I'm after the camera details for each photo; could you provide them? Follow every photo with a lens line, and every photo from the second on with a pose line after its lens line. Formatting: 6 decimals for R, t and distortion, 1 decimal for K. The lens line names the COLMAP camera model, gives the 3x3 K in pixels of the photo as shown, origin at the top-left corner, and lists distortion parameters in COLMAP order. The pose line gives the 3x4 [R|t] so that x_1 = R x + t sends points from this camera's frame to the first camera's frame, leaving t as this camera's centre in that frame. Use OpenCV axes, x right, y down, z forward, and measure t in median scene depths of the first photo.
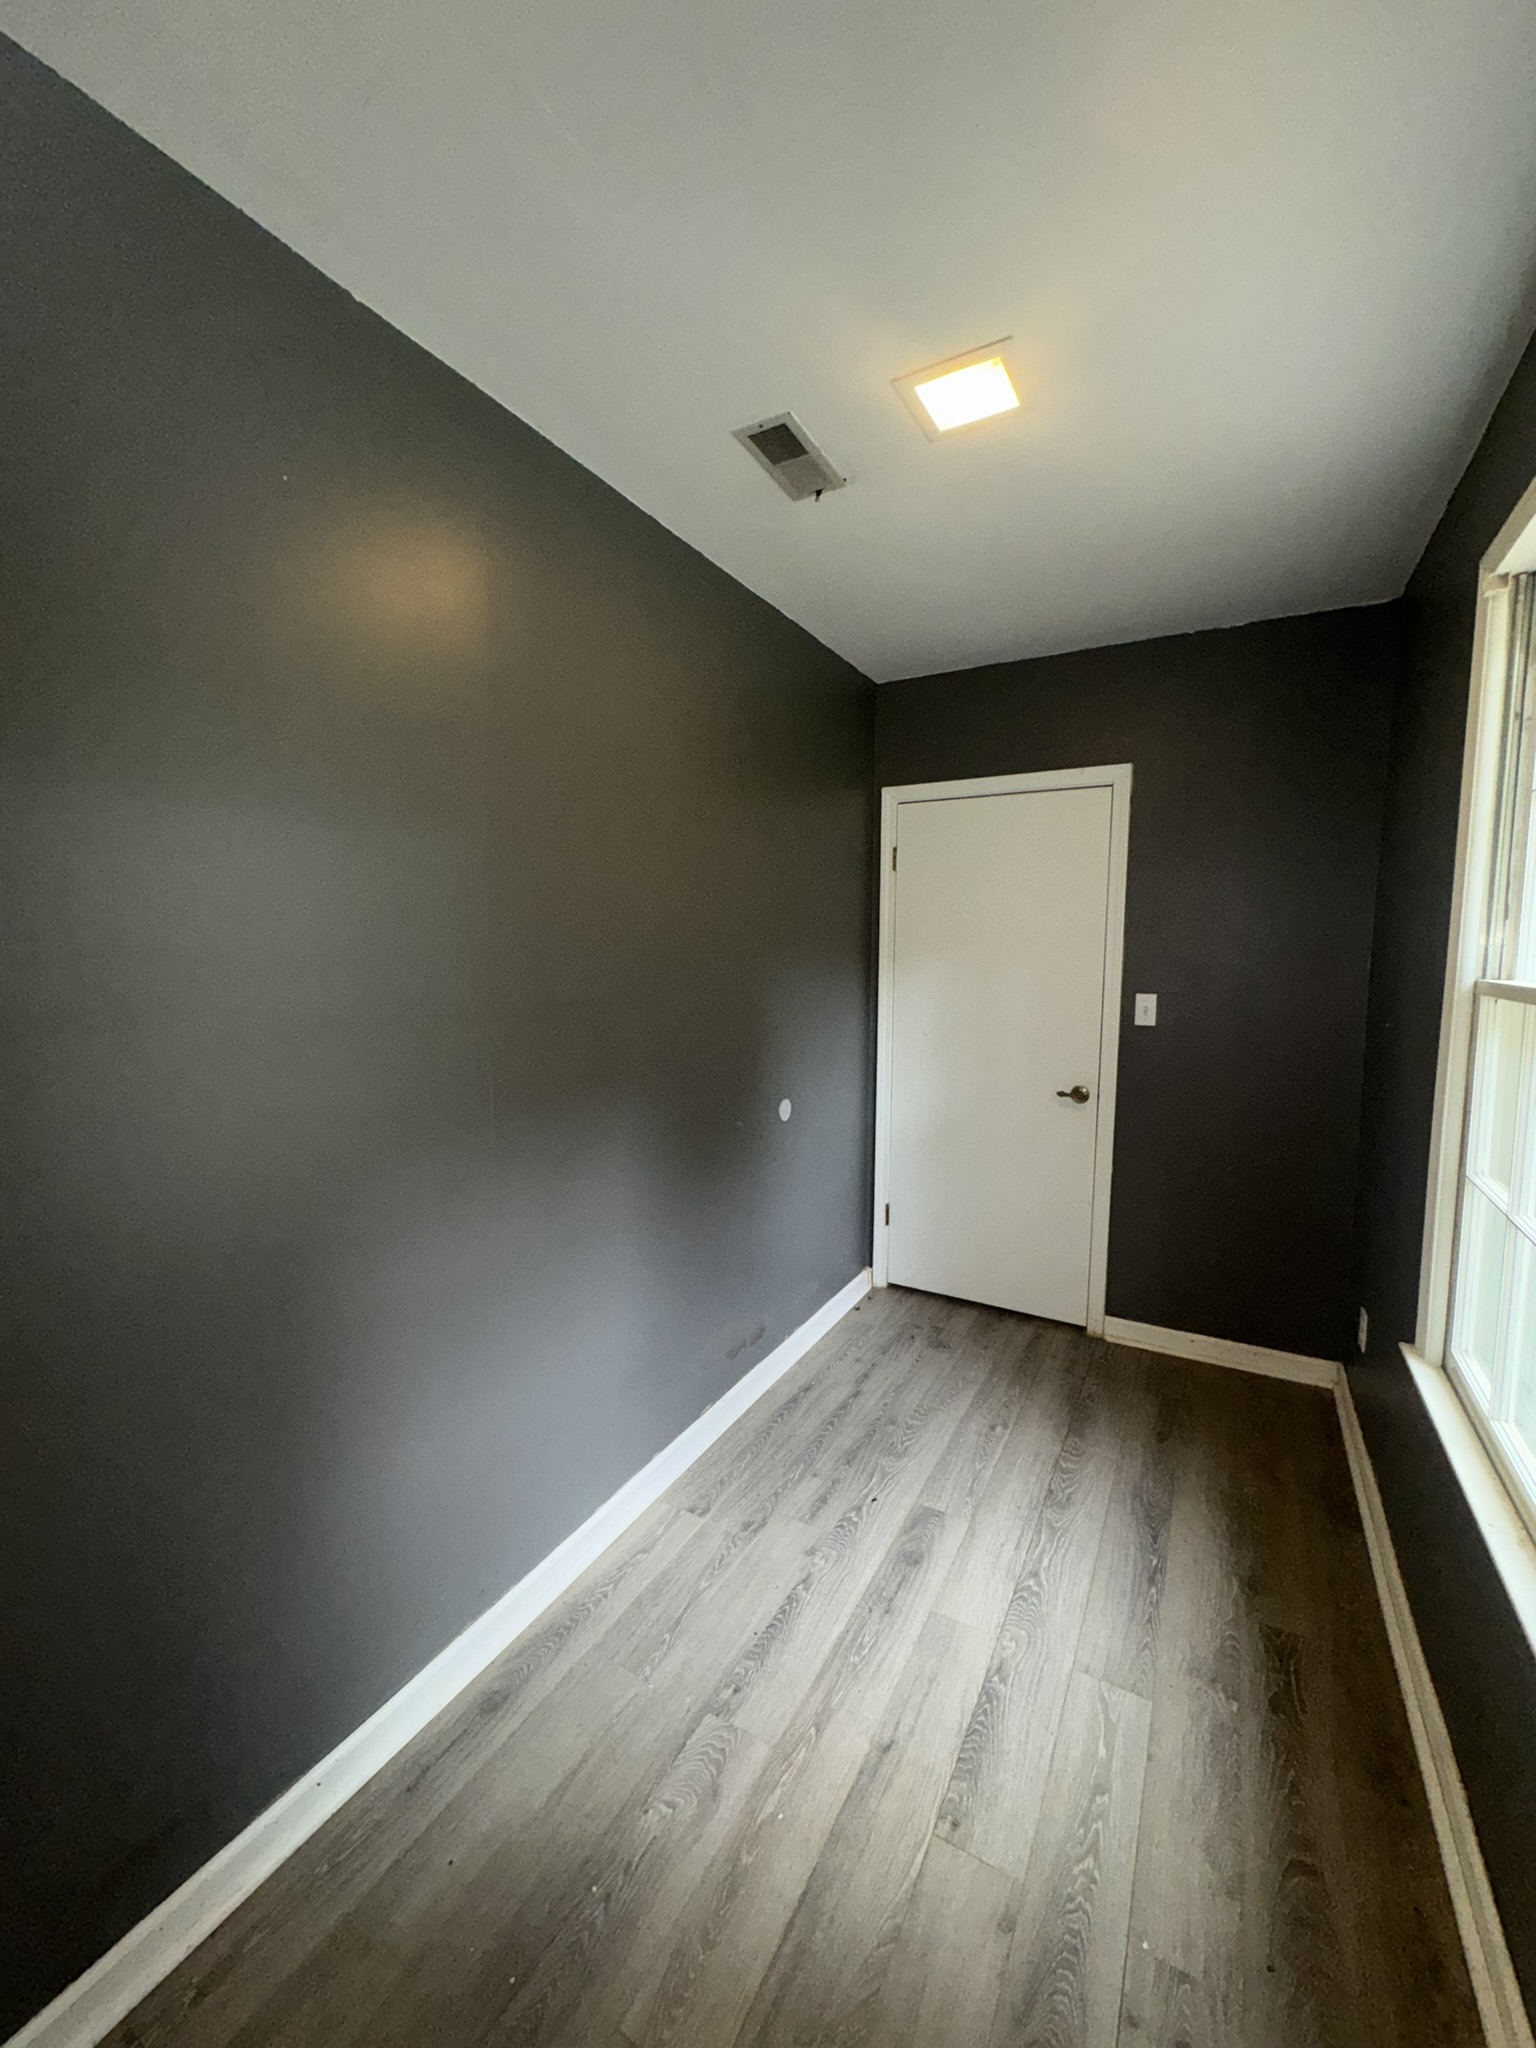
lens RADIAL K [[816.5, 0, 768.7], [0, 816.5, 1026.4], [0, 0, 1]] dist [0.001260, 0.000243]
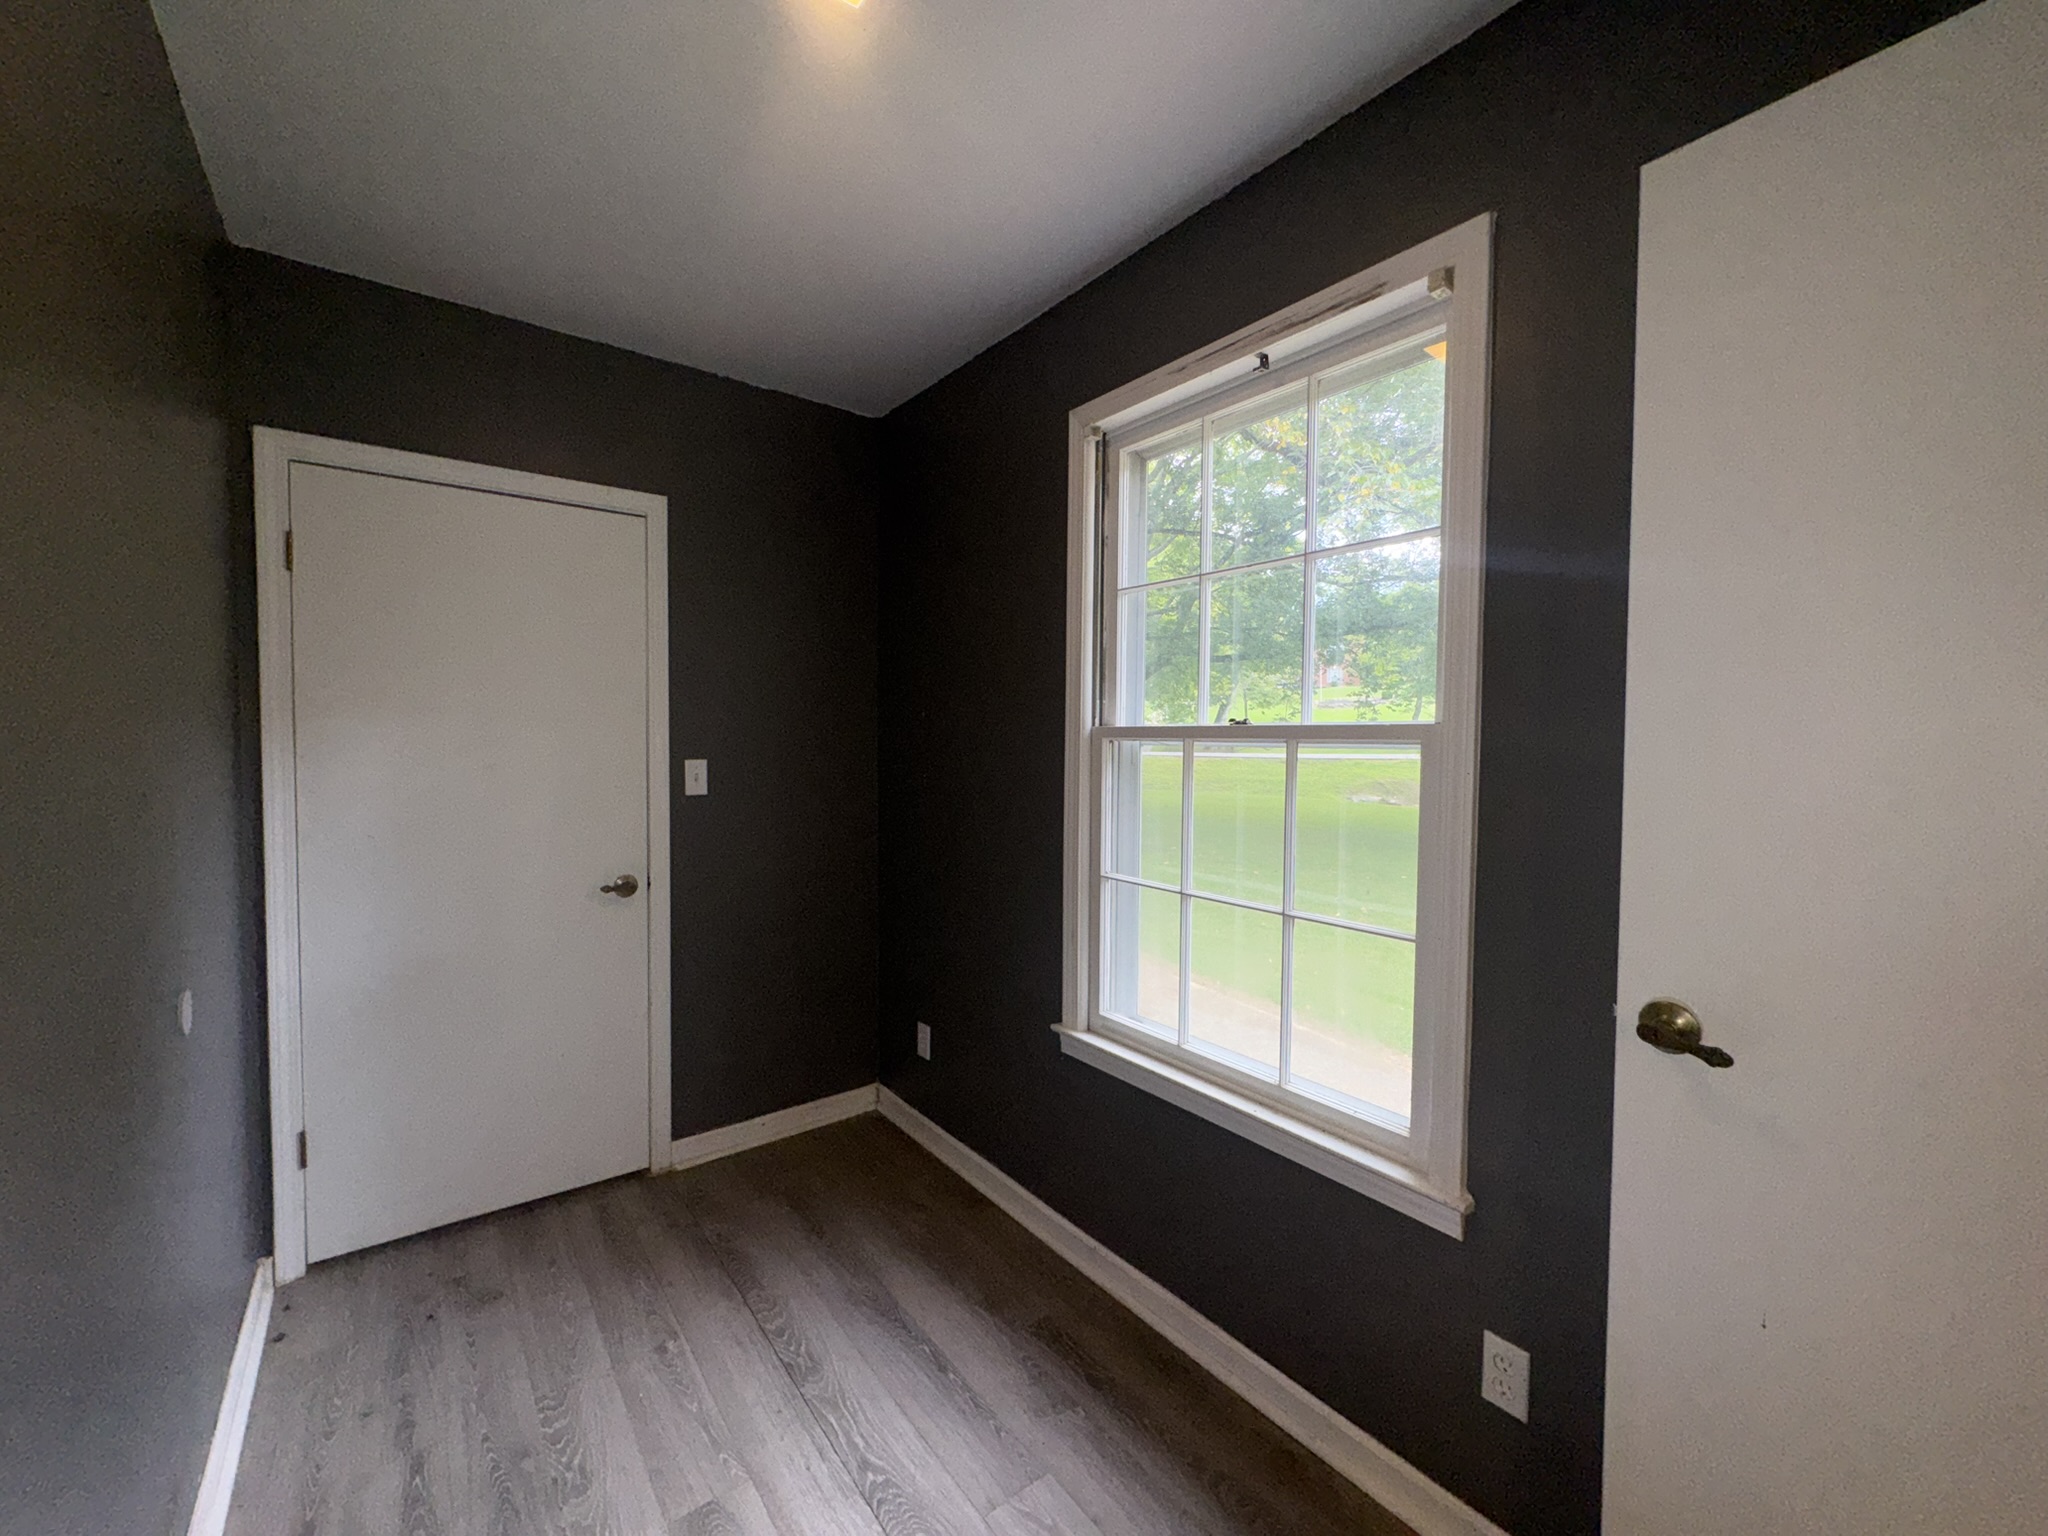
lens RADIAL K [[816.5, 0, 1031.4], [0, 816.5, 768.2], [0, 0, 1]] dist [0.001260, 0.000243]
pose [[0.395543, -0.038127, 0.917656, -0.229814], [0.084451, 0.996415, 0.004998, -0.004184], [-0.914557, 0.075520, 0.397345, 0.337320]]
